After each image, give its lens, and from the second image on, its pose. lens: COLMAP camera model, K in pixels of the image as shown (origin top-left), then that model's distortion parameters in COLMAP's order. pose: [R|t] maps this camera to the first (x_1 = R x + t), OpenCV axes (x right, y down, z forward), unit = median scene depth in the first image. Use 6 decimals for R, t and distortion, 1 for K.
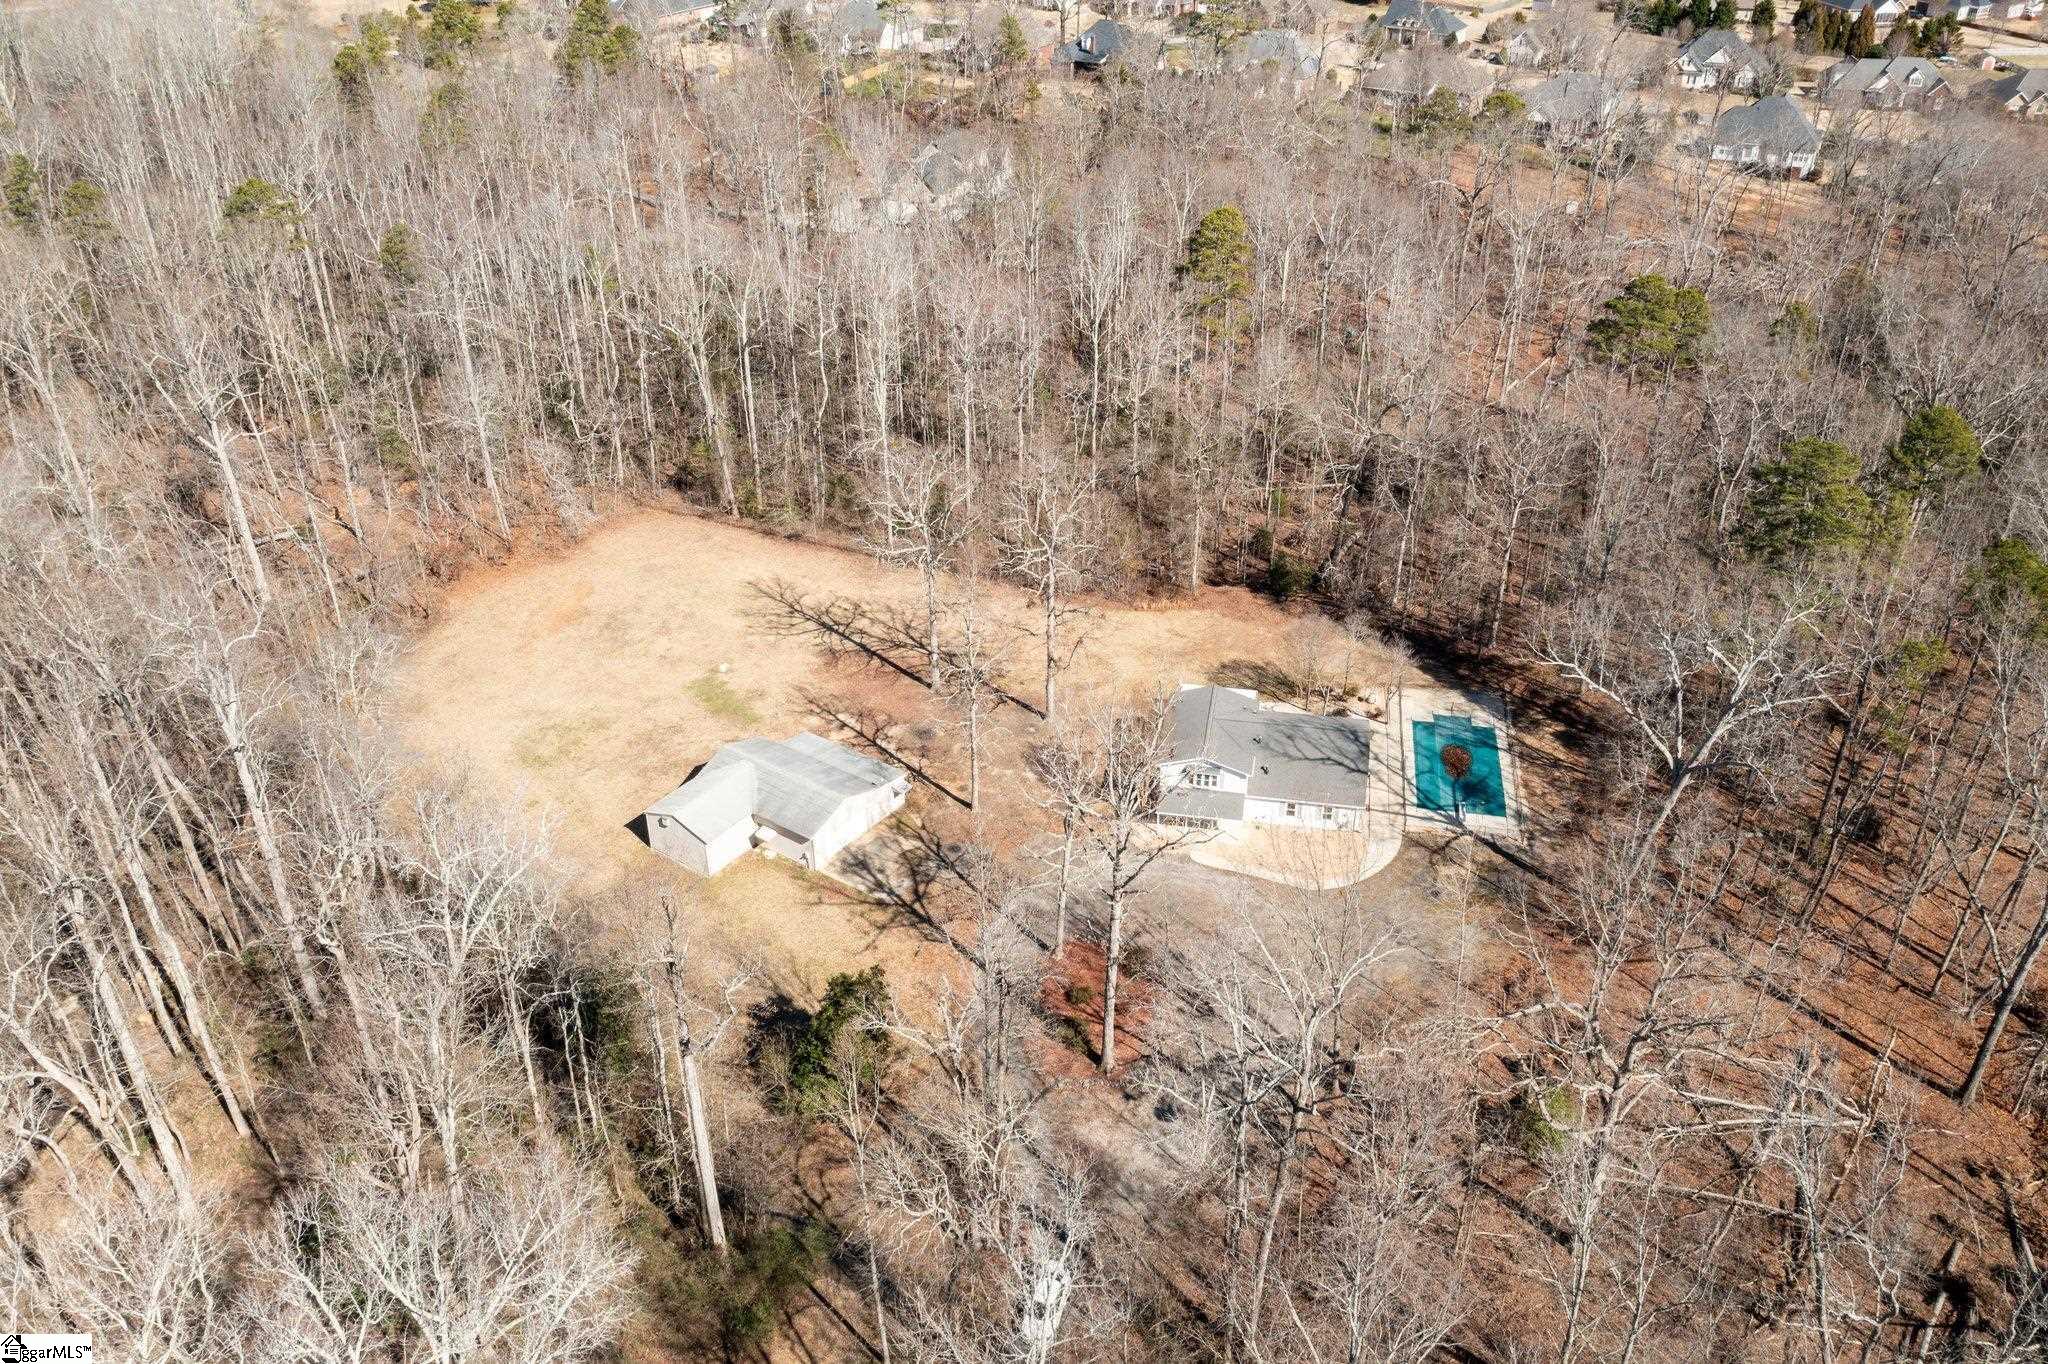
lens RADIAL K [[1636.3, 0, 1024.0], [0, 1636.3, 682.0], [0, 0, 1]] dist [0.010239, -0.013306]
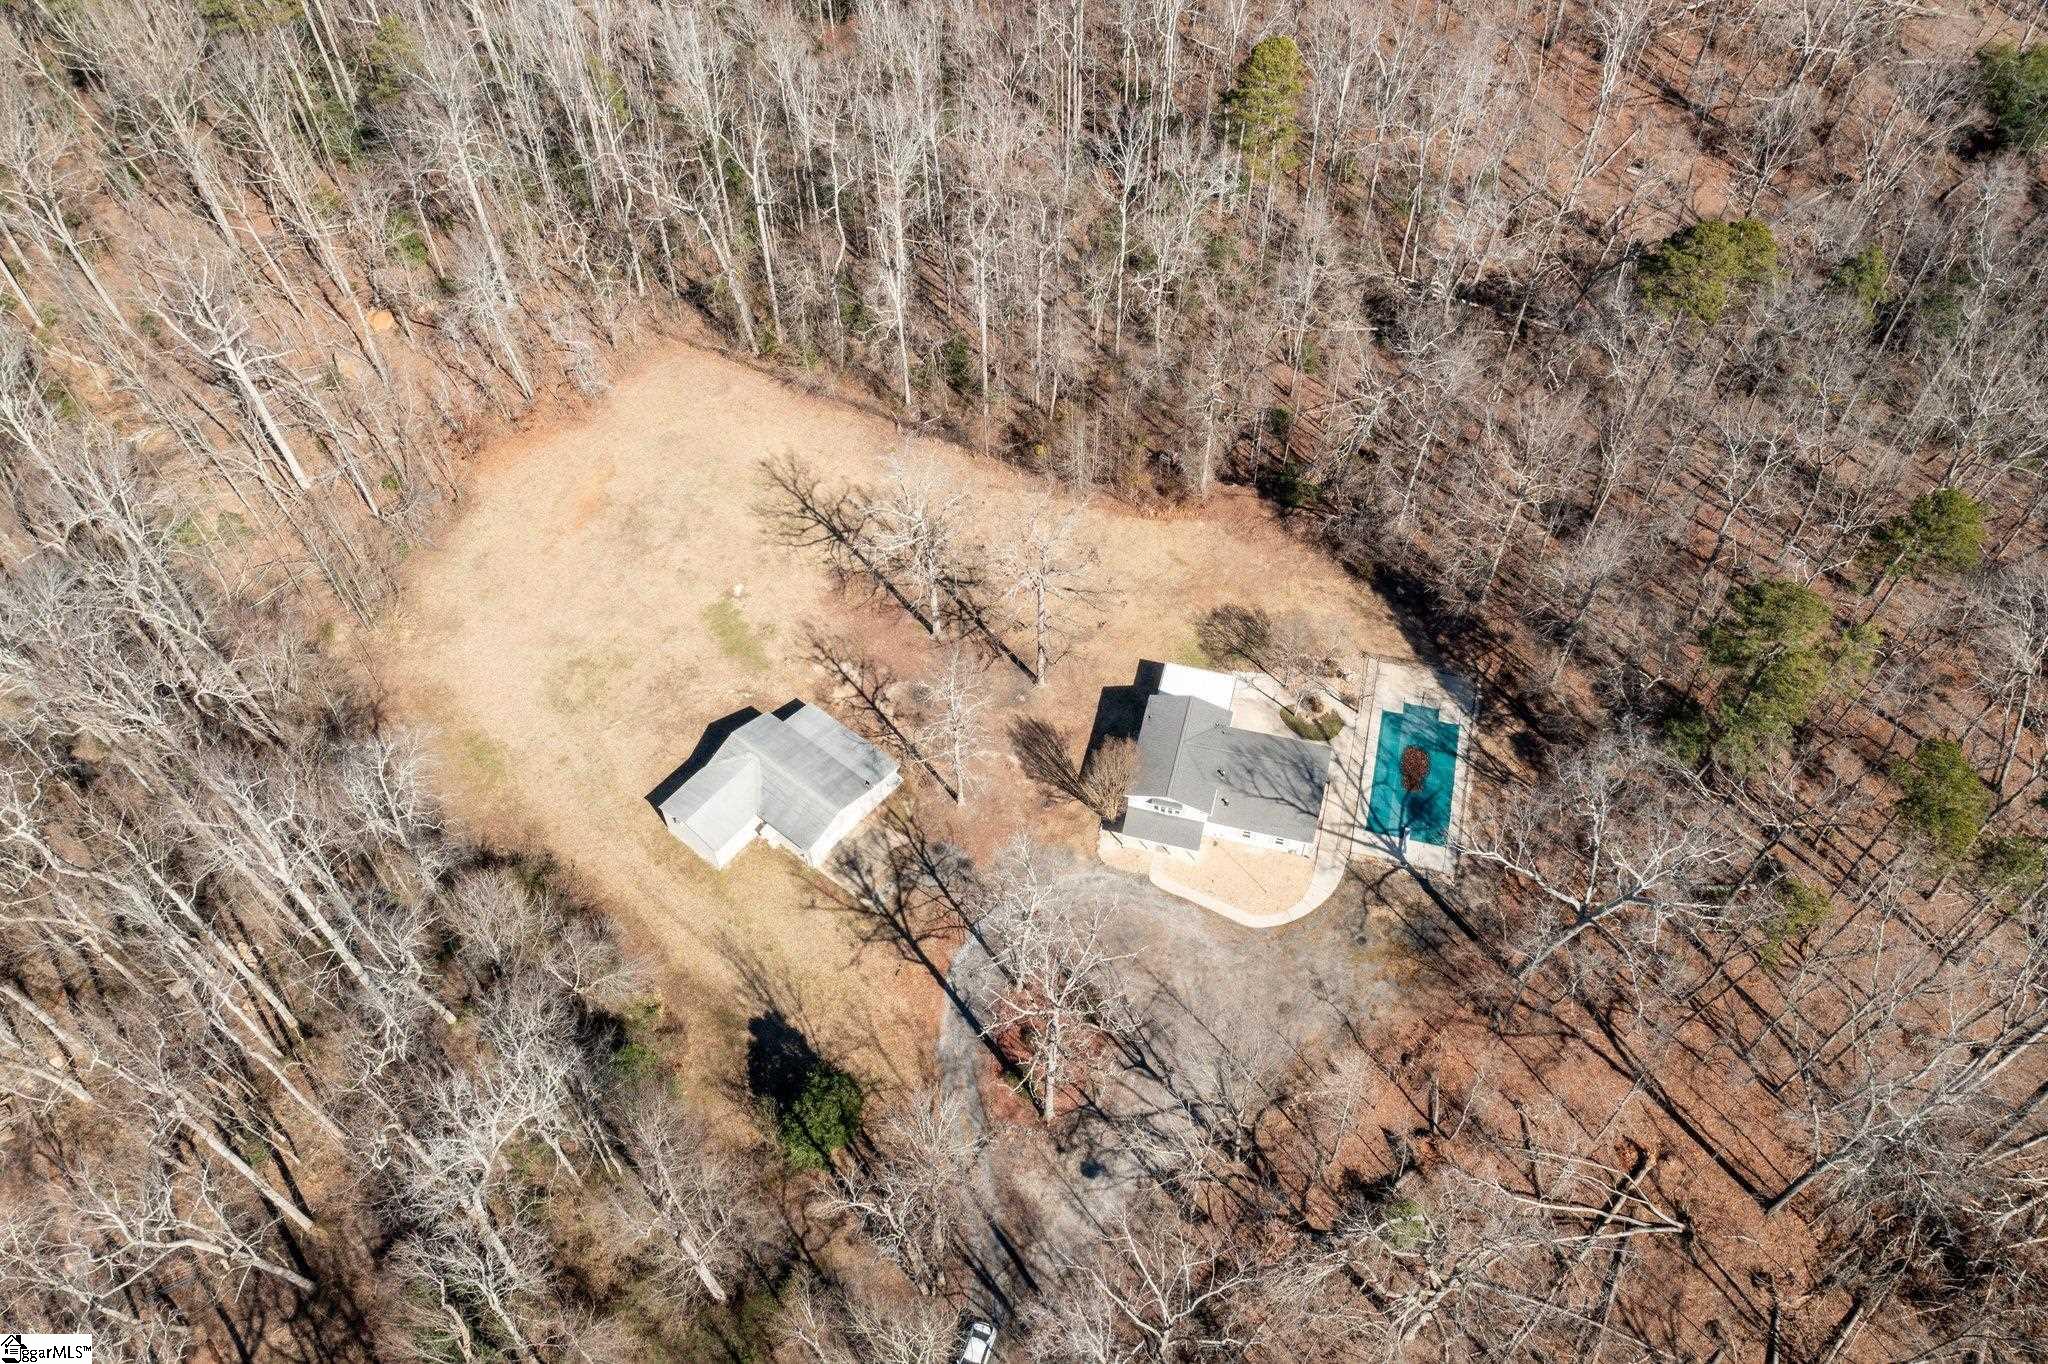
lens RADIAL K [[1629.7, 0, 1024.0], [0, 1629.7, 682.0], [0, 0, 1]] dist [-0.005375, -0.003560]
pose [[0.997405, 0.049697, -0.052093, 0.067382], [-0.025830, 0.922388, 0.385399, -0.423971], [0.067203, -0.383053, 0.921278, 0.031015]]
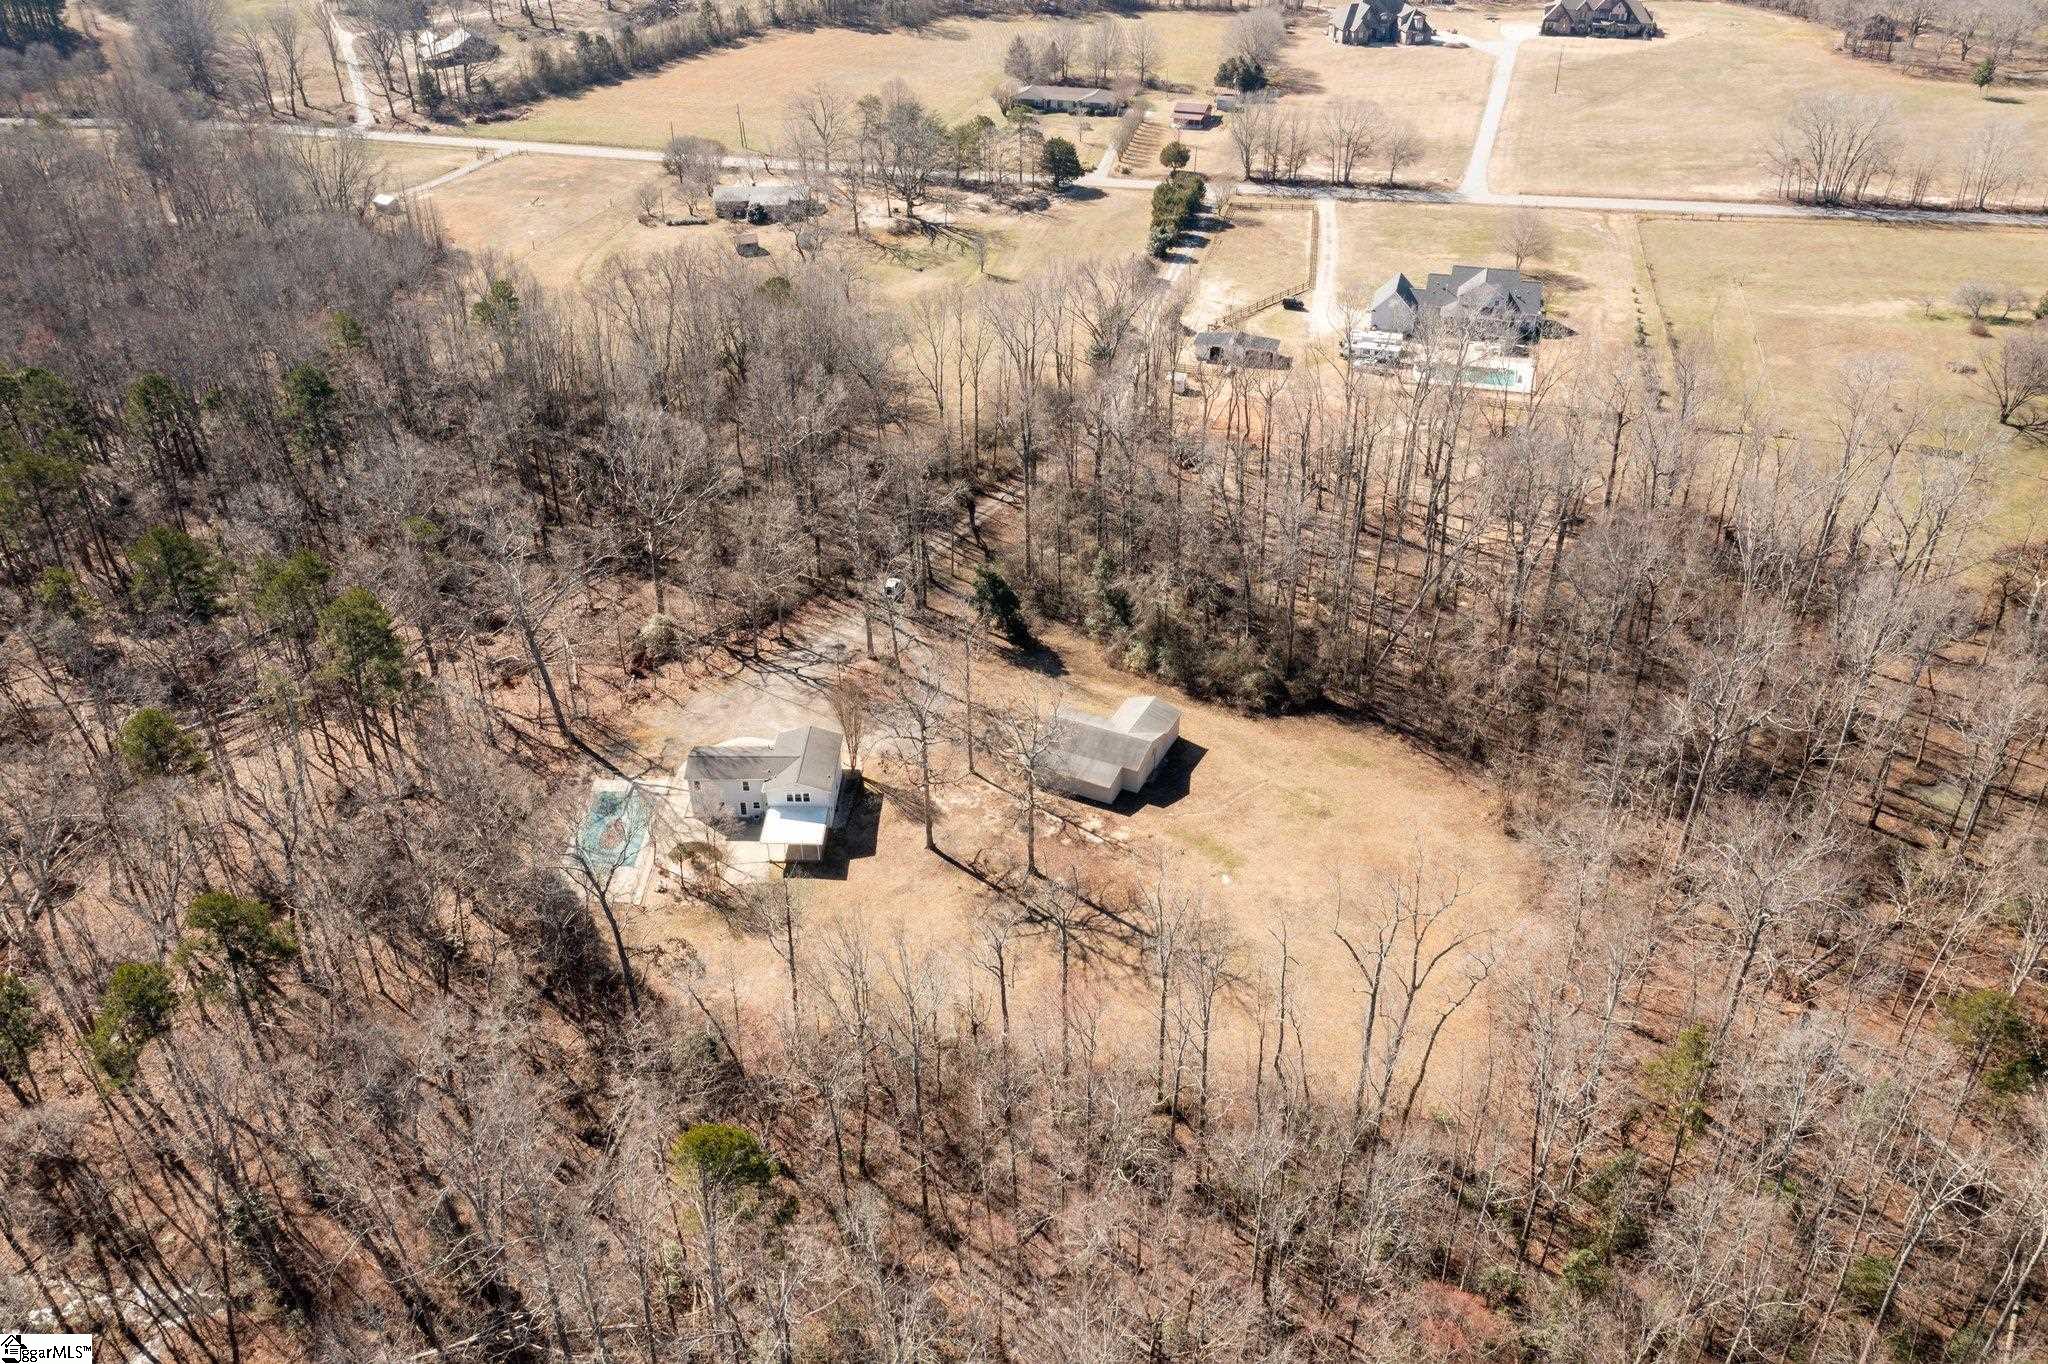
lens RADIAL K [[1629.7, 0, 1024.0], [0, 1629.7, 682.0], [0, 0, 1]] dist [-0.005375, -0.003560]
pose [[-0.987694, 0.097020, -0.122665, 0.092772], [-0.069974, 0.427303, 0.901396, -1.260110], [0.139869, 0.898888, -0.415256, 1.551795]]
